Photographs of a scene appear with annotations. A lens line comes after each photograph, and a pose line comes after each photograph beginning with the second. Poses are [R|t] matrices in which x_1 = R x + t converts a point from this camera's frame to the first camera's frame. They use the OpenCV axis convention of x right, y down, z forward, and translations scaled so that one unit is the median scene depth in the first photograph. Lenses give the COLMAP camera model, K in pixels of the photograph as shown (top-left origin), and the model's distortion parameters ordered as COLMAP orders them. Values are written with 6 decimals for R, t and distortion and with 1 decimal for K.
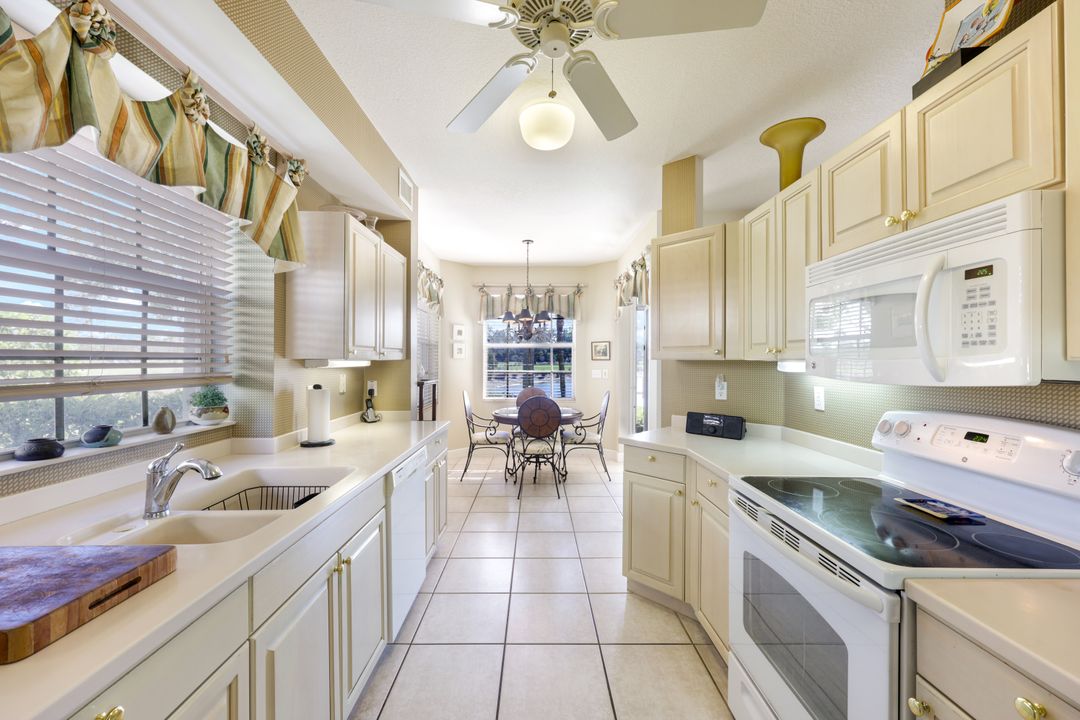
lens RADIAL K [[453.9, 0, 540.9], [0, 453.9, 358.0], [0, 0, 1]] dist [-0.000370, -0.000409]
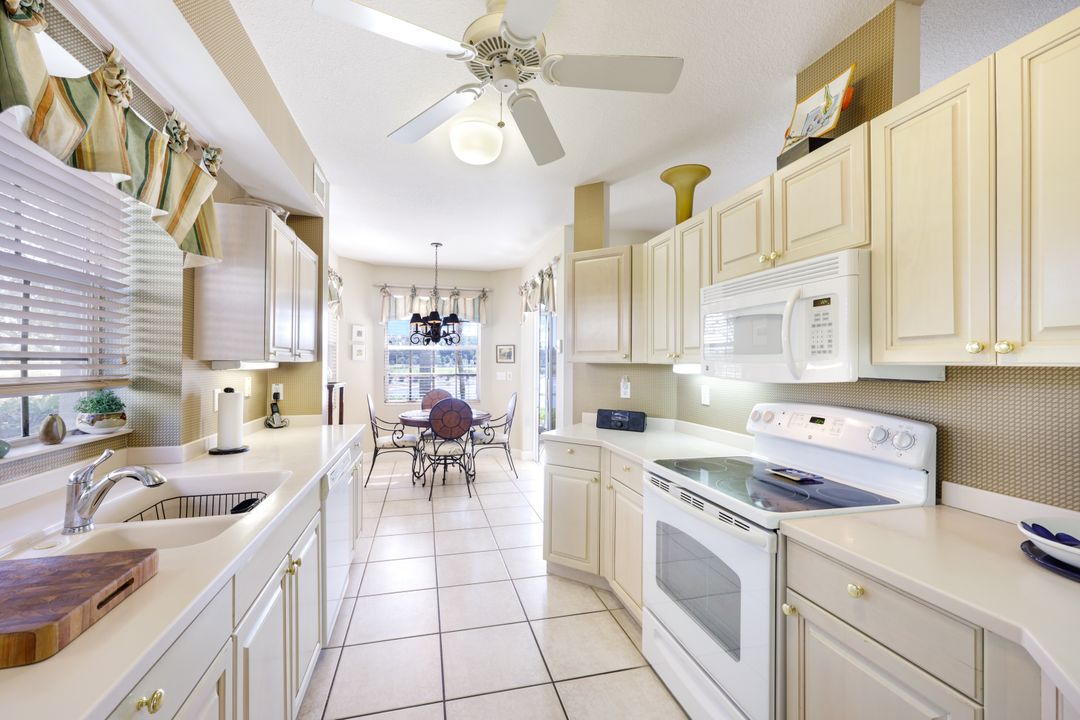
lens RADIAL K [[453.9, 0, 543.2], [0, 453.9, 358.0], [0, 0, 1]] dist [-0.000370, -0.000409]
pose [[0.970494, 0.006824, 0.241030, -0.119527], [-0.005370, 0.999963, -0.006686, -0.000335], [-0.241067, 0.005195, 0.970495, -0.090096]]
